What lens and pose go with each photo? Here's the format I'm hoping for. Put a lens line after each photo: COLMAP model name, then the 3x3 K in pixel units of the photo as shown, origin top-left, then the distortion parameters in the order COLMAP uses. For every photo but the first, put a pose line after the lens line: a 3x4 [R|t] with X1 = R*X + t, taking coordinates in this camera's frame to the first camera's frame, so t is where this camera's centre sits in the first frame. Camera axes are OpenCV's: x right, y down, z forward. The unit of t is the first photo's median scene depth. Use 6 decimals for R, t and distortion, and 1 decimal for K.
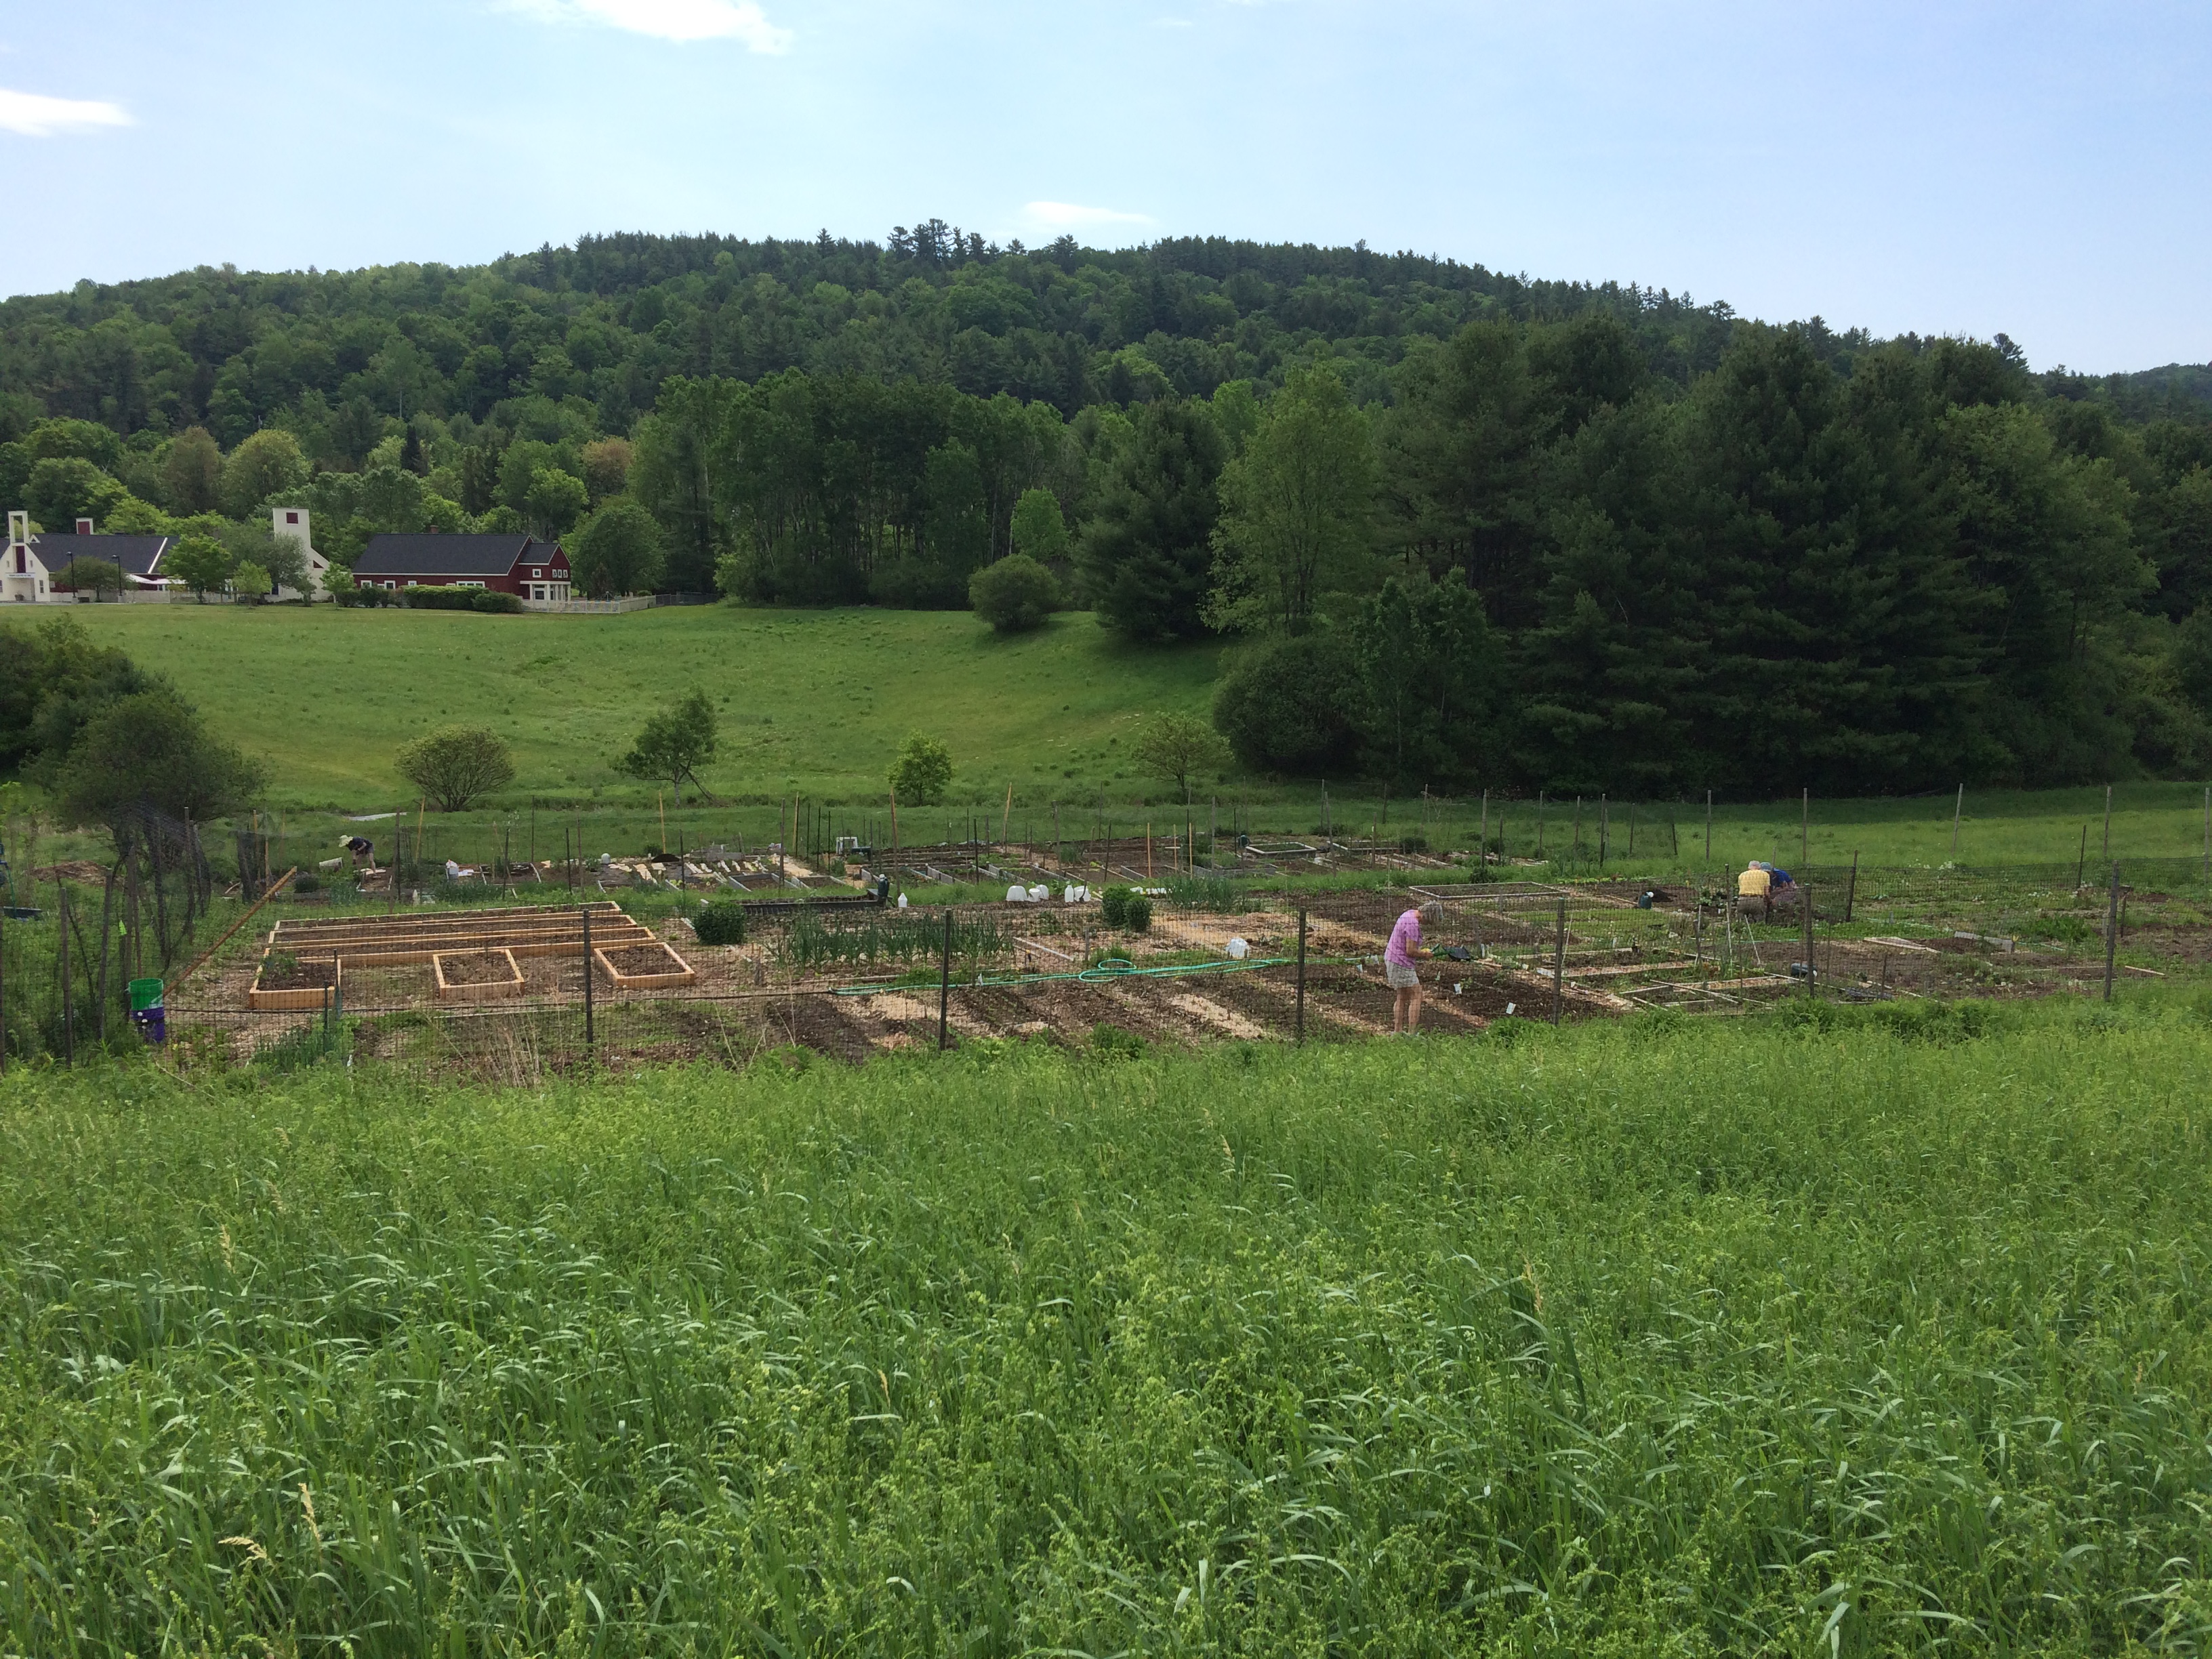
lens RADIAL K [[1868.7, 0, 1105.2], [0, 1868.7, 814.4], [0, 0, 1]] dist [0.073536, -0.114995]
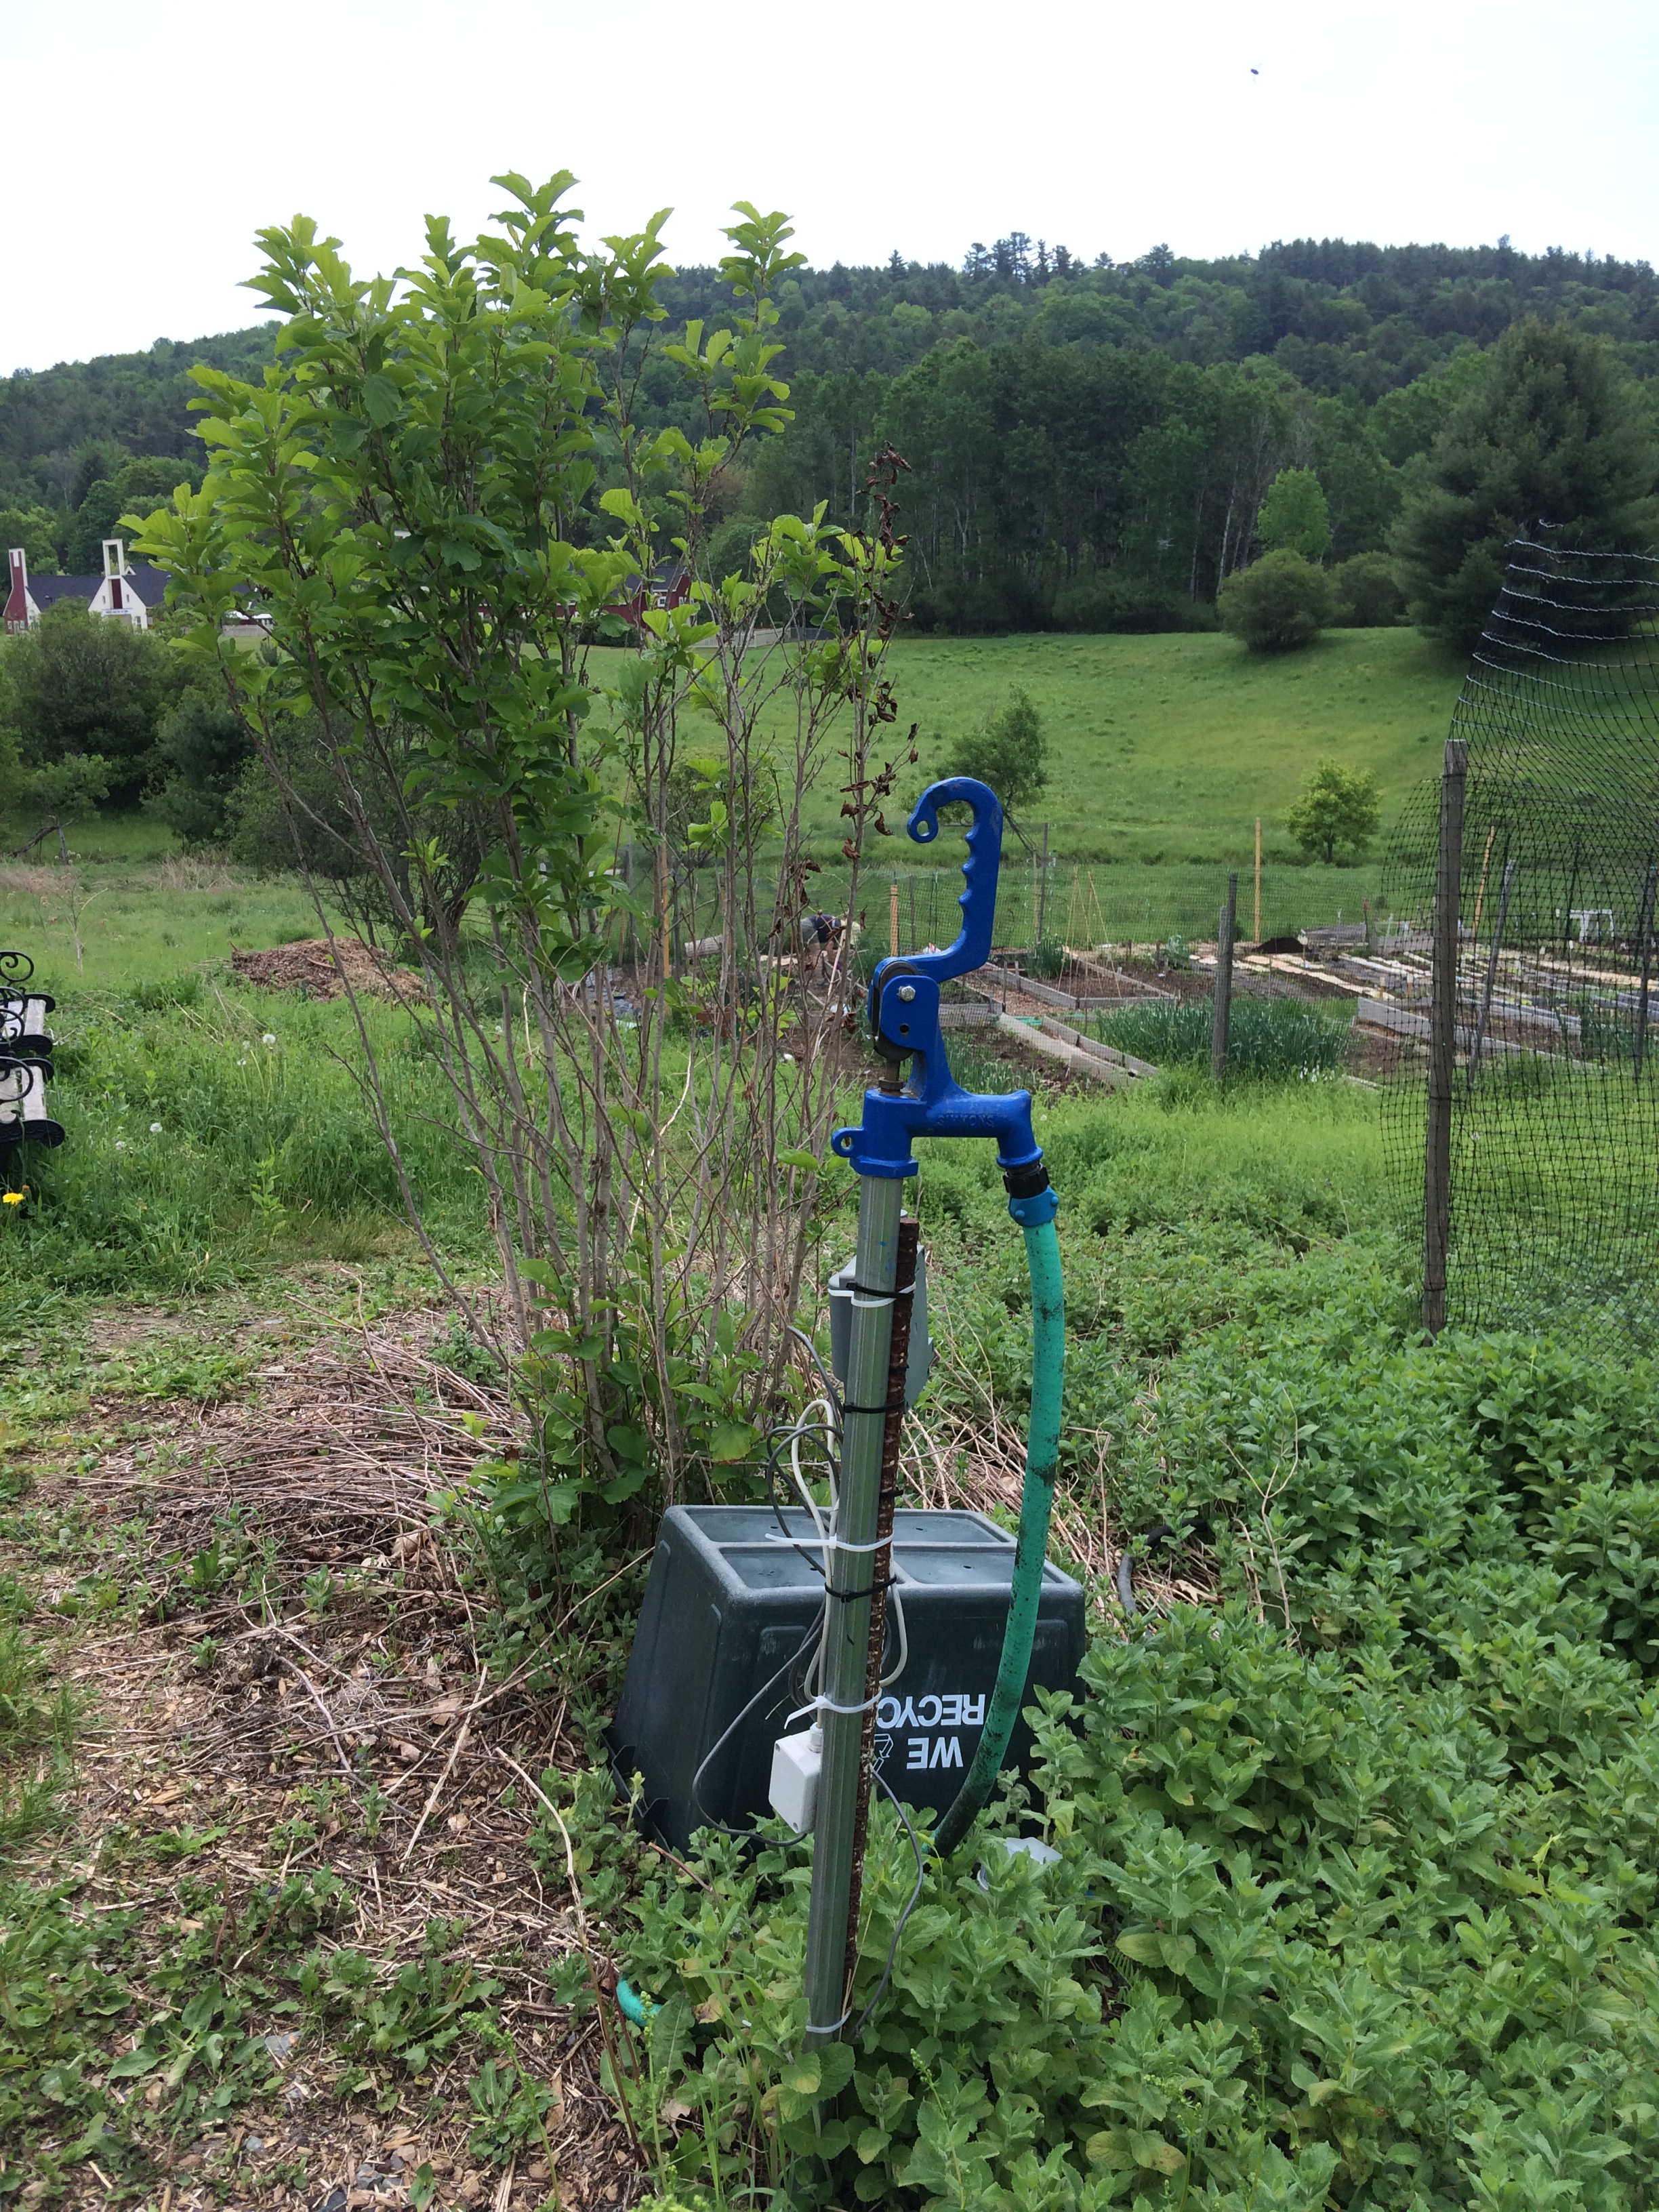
lens RADIAL K [[1868.7, 0, 816.2], [0, 1868.7, 1112.9], [0, 0, 1]] dist [0.073536, -0.114995]
pose [[0.985675, 0.034683, -0.165050, -0.122656], [-0.014854, 0.992676, 0.119890, 0.003572], [0.168000, -0.115721, 0.978971, 0.201071]]
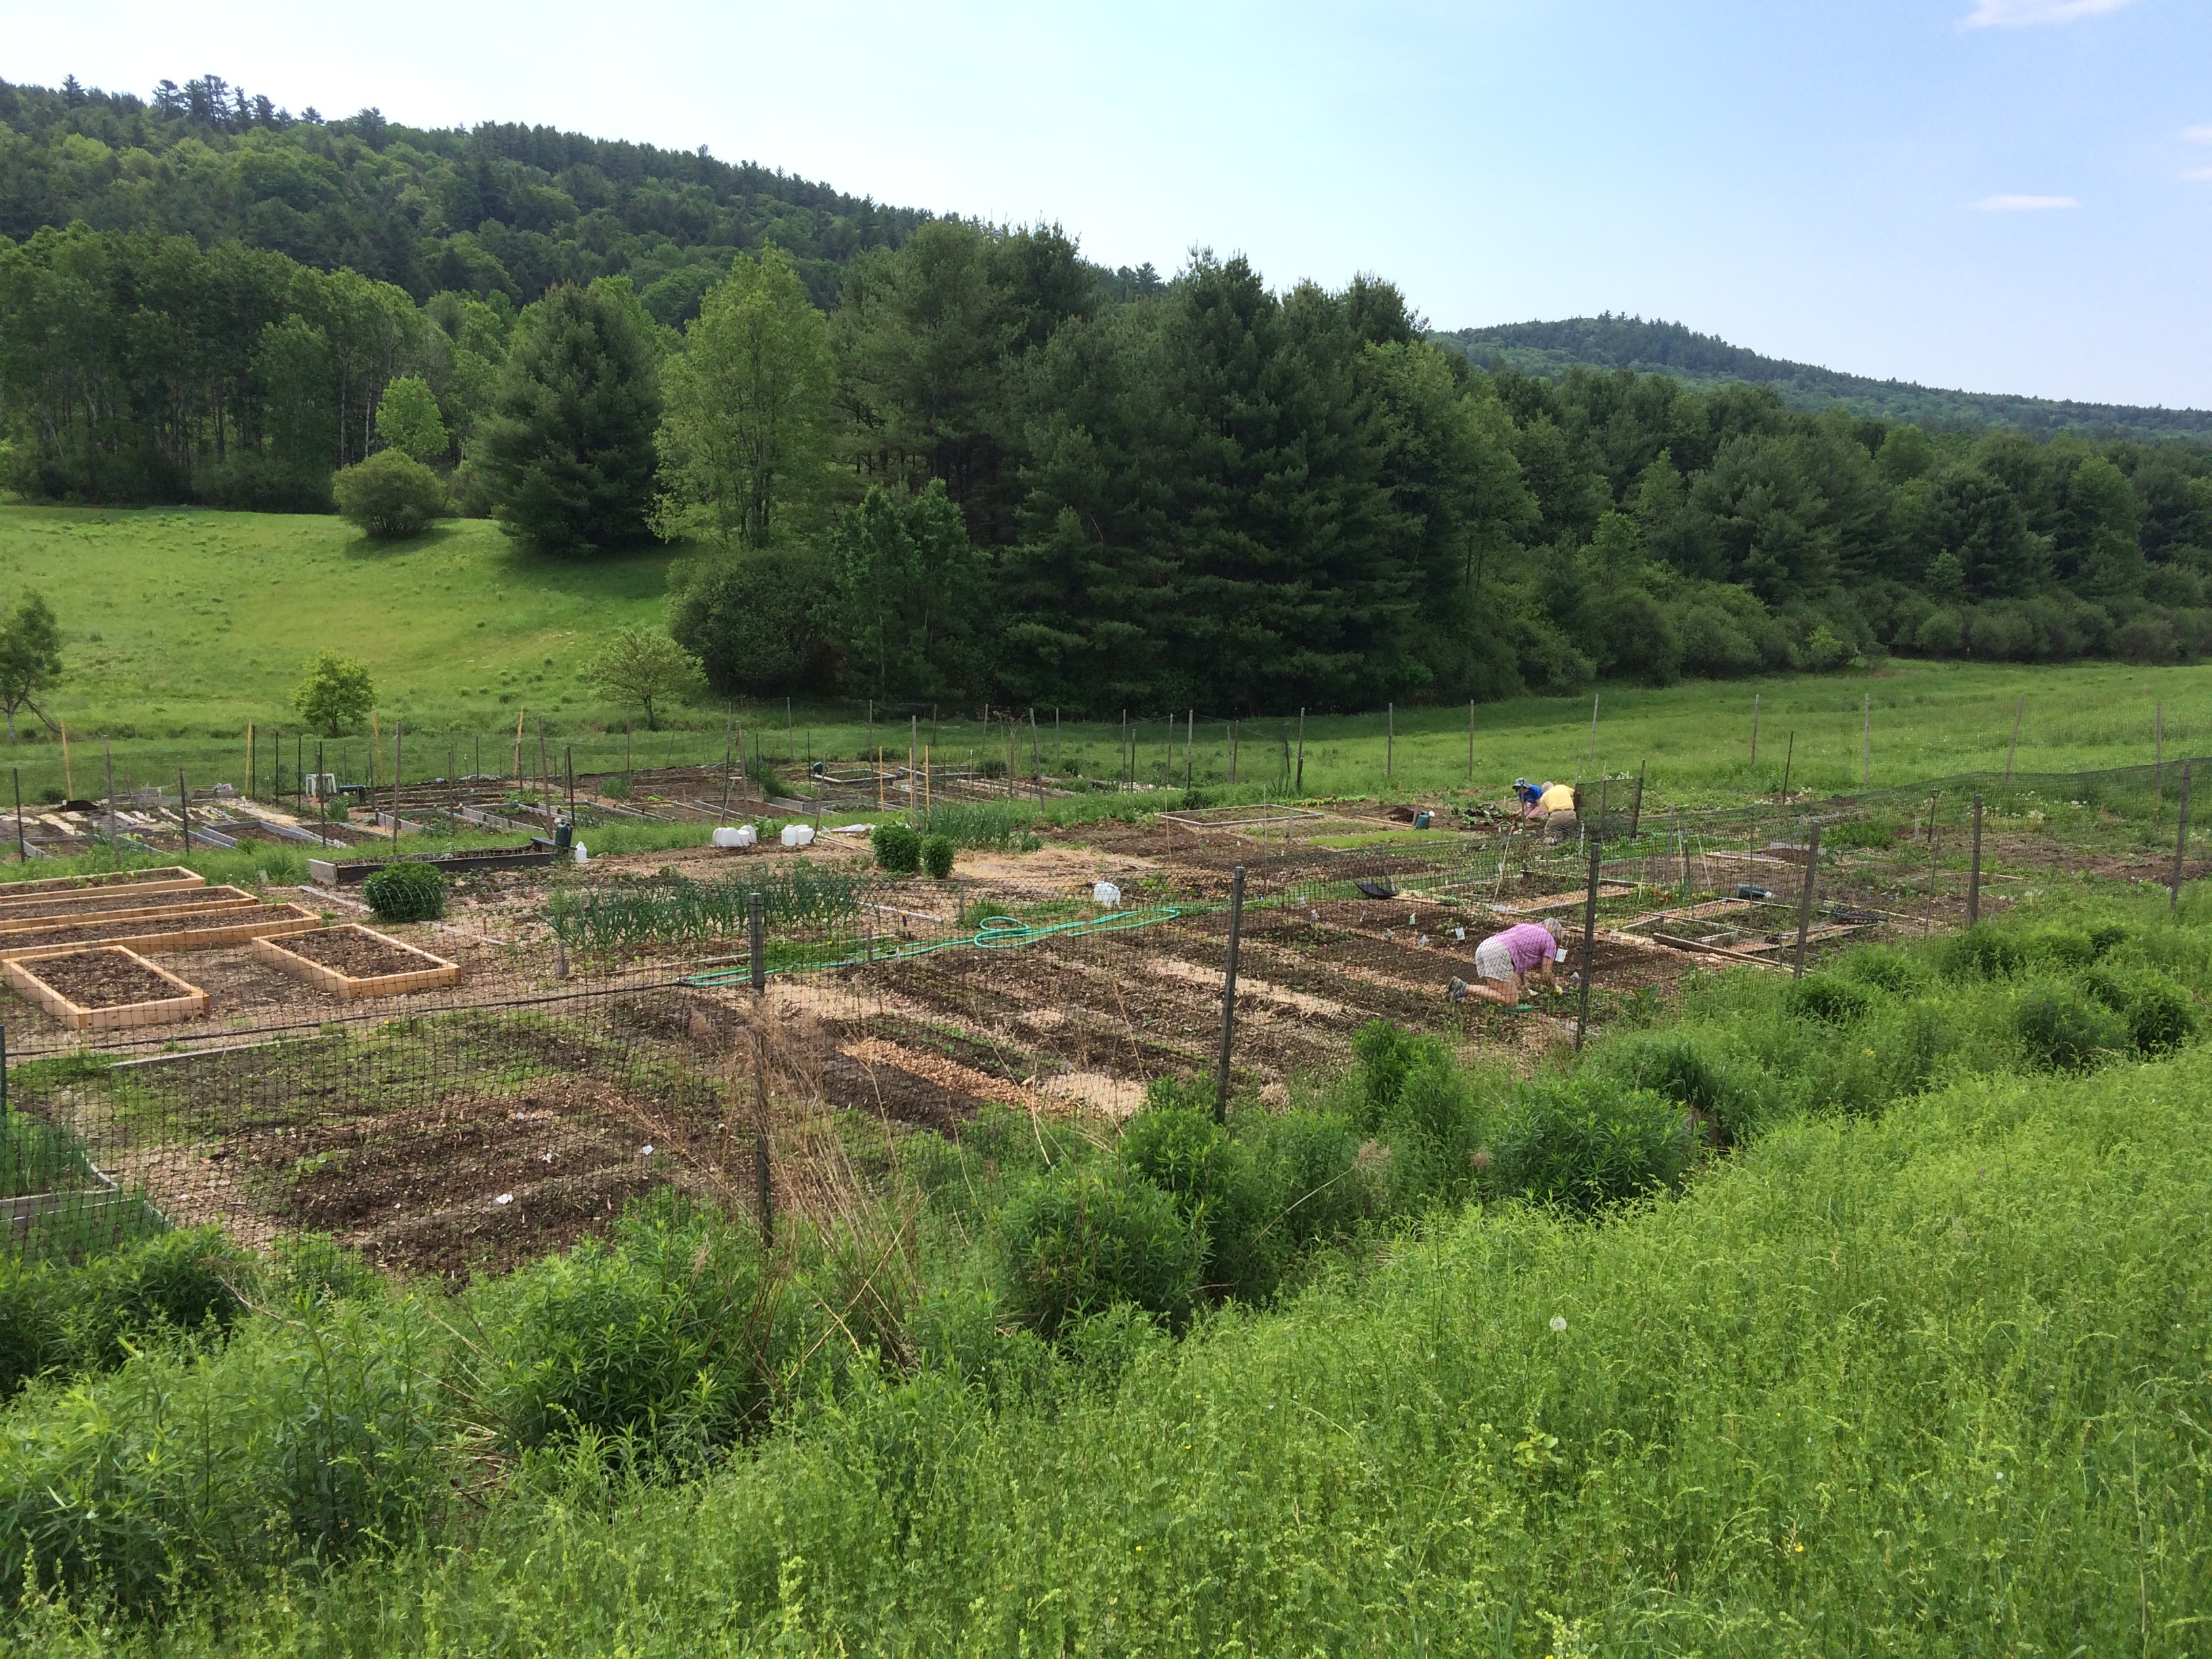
lens RADIAL K [[1868.7, 0, 1122.9], [0, 1868.7, 815.2], [0, 0, 1]] dist [0.073536, -0.114995]
pose [[0.937545, -0.030311, 0.346542, -0.044701], [0.016643, 0.998964, 0.042351, 0.000482], [-0.347467, -0.033939, 0.937078, 0.050084]]
